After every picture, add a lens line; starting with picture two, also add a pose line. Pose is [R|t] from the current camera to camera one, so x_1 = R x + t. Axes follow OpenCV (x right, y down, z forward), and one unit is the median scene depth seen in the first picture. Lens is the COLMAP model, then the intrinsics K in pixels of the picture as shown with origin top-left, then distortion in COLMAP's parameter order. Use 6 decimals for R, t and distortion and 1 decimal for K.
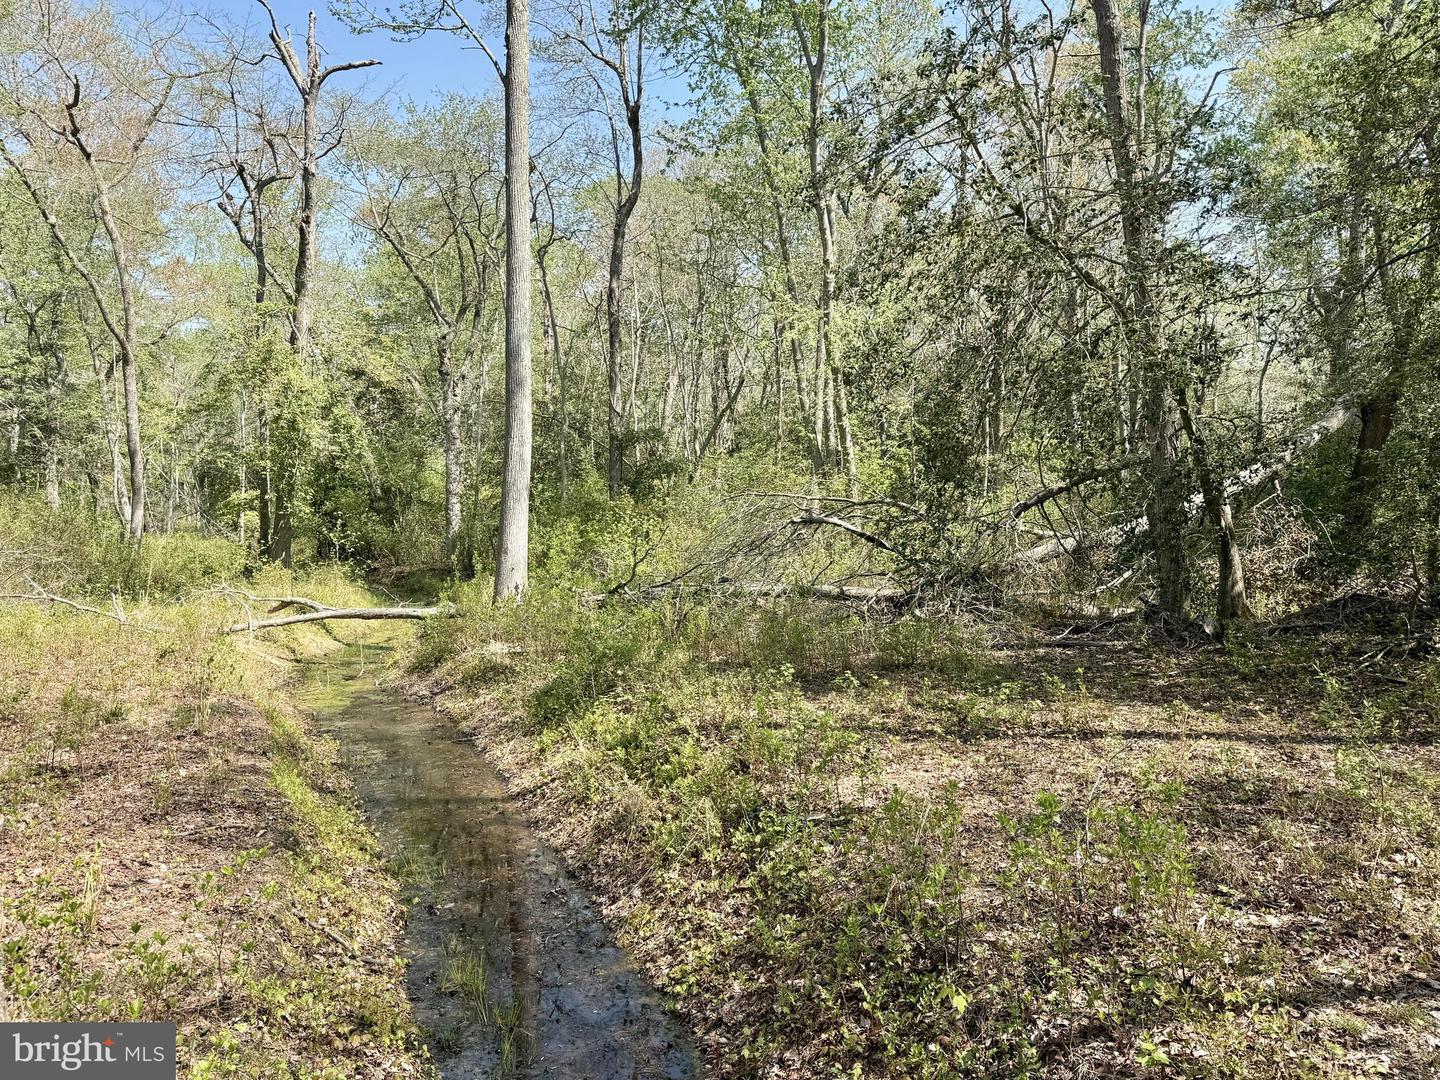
lens RADIAL K [[1139.5, 0, 714.6], [0, 1139.5, 539.2], [0, 0, 1]] dist [0.087226, -0.109786]
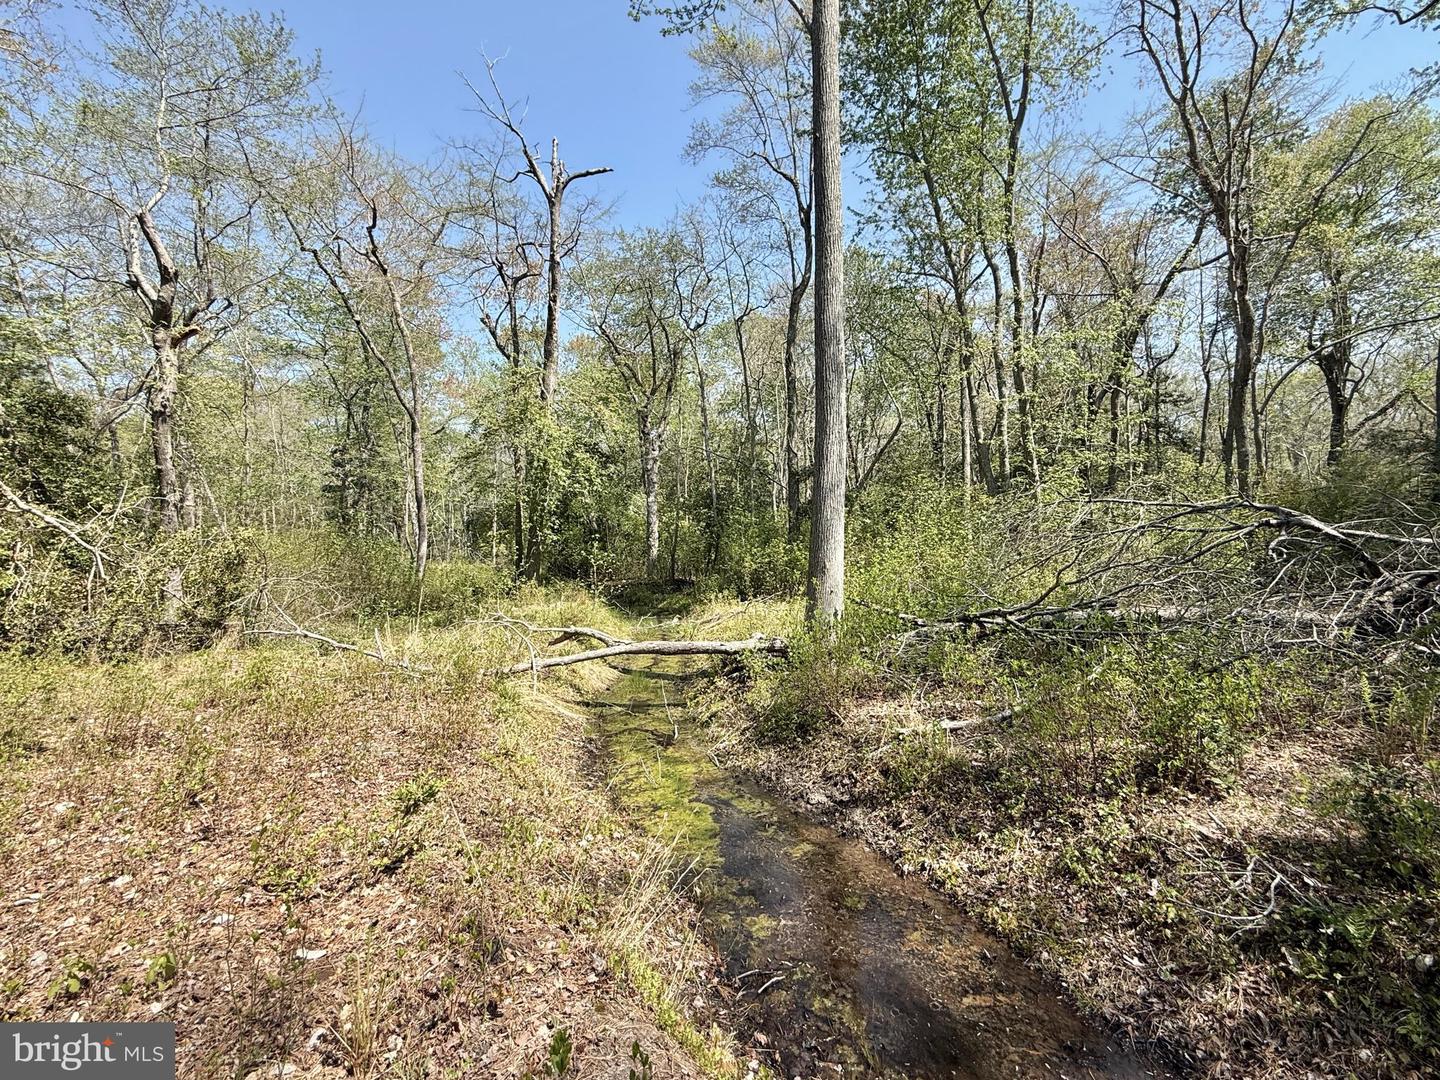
lens RADIAL K [[697.7, 0, 720.0], [0, 697.7, 540.0], [0, 0, 1]] dist [0.018253, 0.001275]
pose [[0.997354, -0.016467, -0.070806, -0.130144], [0.014433, 0.999471, -0.029137, 0.000854], [0.071248, 0.028038, 0.997064, 0.283602]]
